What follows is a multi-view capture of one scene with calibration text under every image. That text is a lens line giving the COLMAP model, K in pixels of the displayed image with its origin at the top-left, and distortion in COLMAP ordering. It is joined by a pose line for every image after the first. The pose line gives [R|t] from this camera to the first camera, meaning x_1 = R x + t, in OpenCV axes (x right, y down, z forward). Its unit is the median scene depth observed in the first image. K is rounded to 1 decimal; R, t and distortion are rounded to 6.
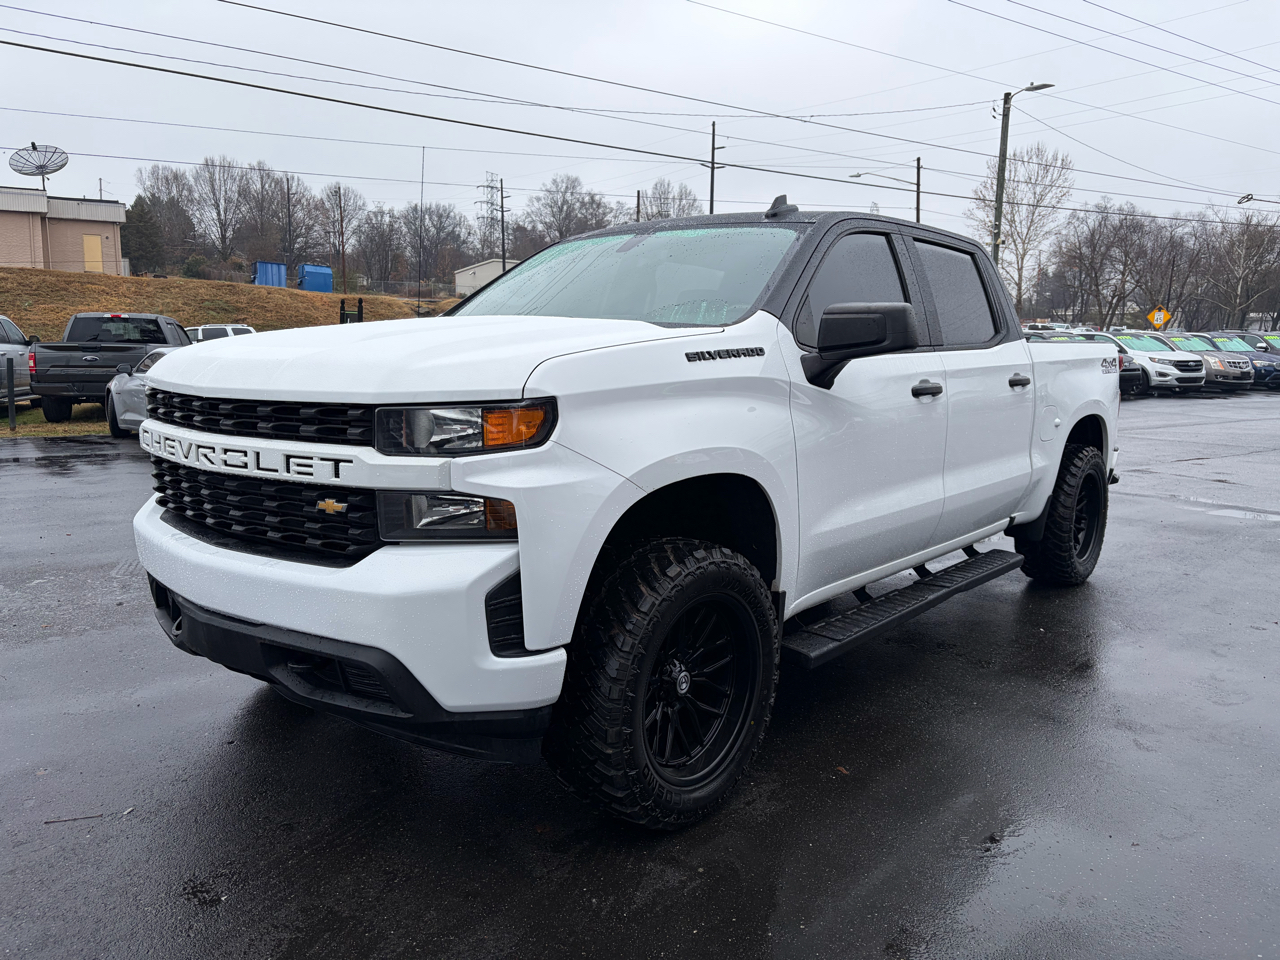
lens RADIAL K [[983.8, 0, 648.1], [0, 983.8, 486.4], [0, 0, 1]] dist [0.040650, -0.020018]
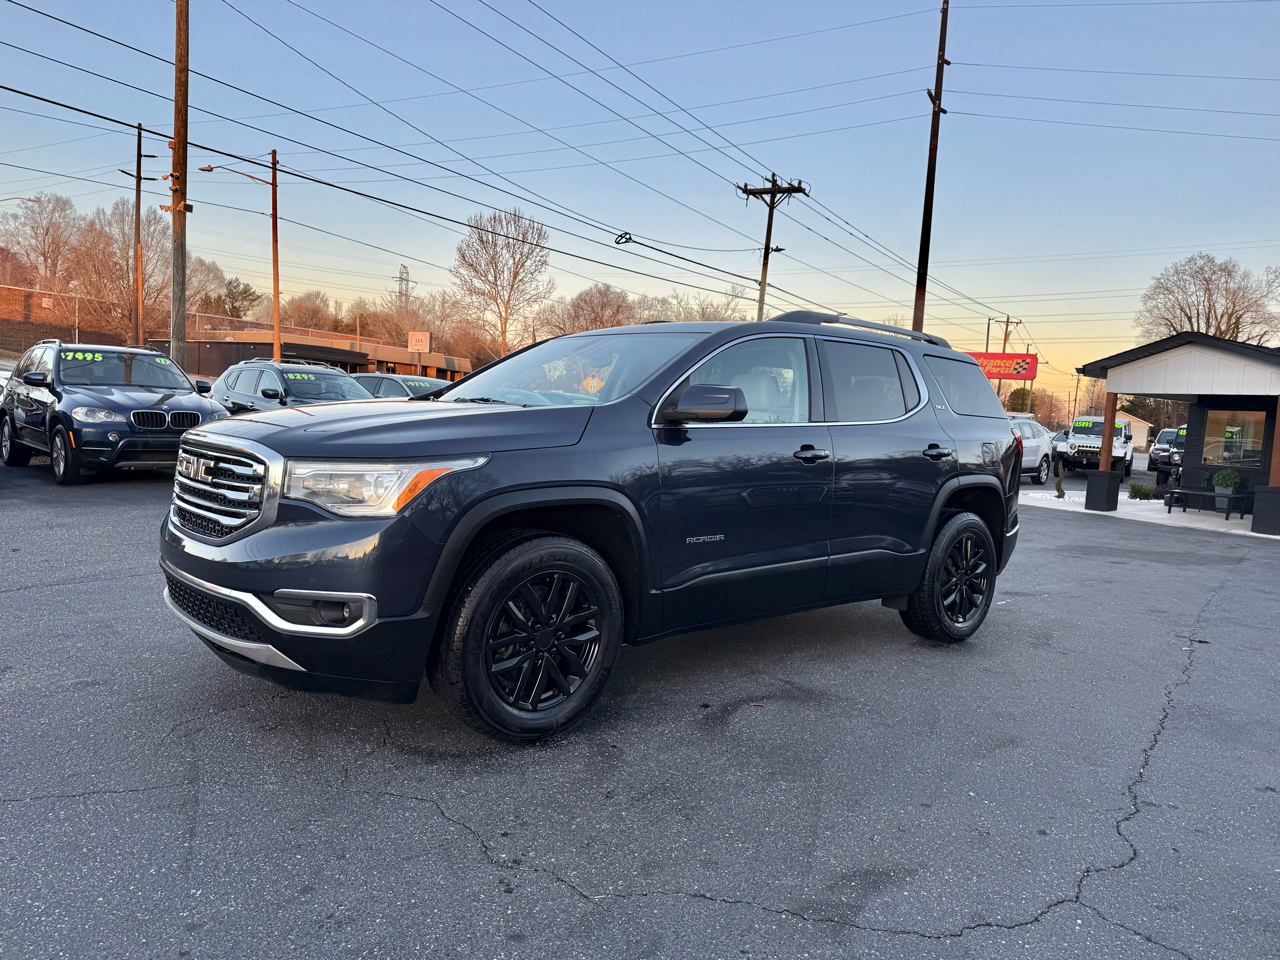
lens RADIAL K [[911.8, 0, 637.2], [0, 911.8, 492.9], [0, 0, 1]] dist [0.091836, -0.112142]
pose [[0.904779, 0.007113, 0.425822, 0.103190], [0.013163, 0.998916, -0.044656, -0.013538], [-0.425678, 0.046009, 0.903704, 0.110441]]
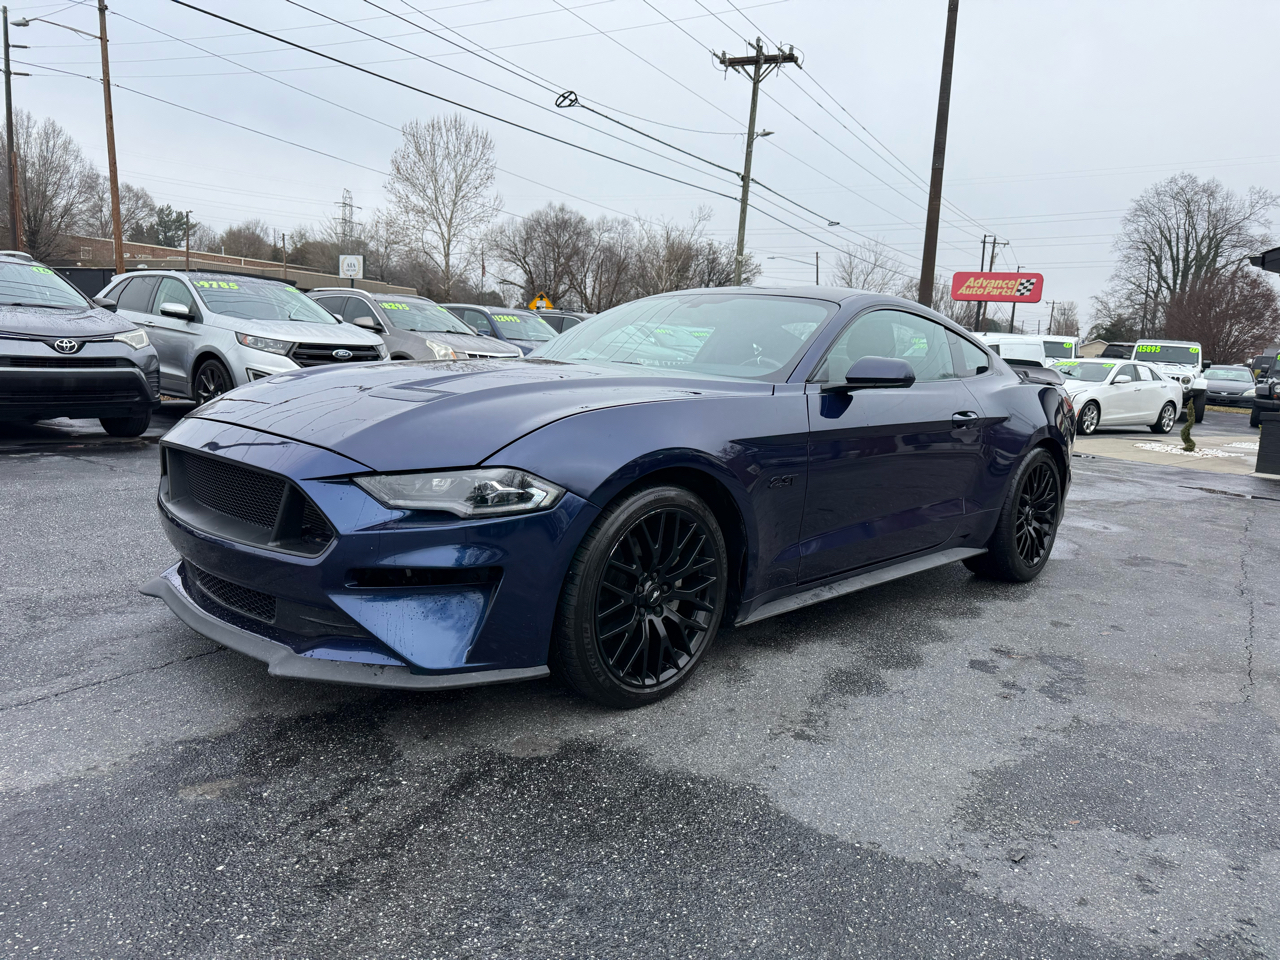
lens RADIAL K [[922.6, 0, 637.0], [0, 922.6, 484.9], [0, 0, 1]] dist [0.035210, -0.031488]
pose [[0.887617, -0.032194, 0.459455, 0.134573], [0.027453, 0.999479, 0.016996, -0.020385], [-0.459763, -0.002472, 0.888038, 0.171039]]
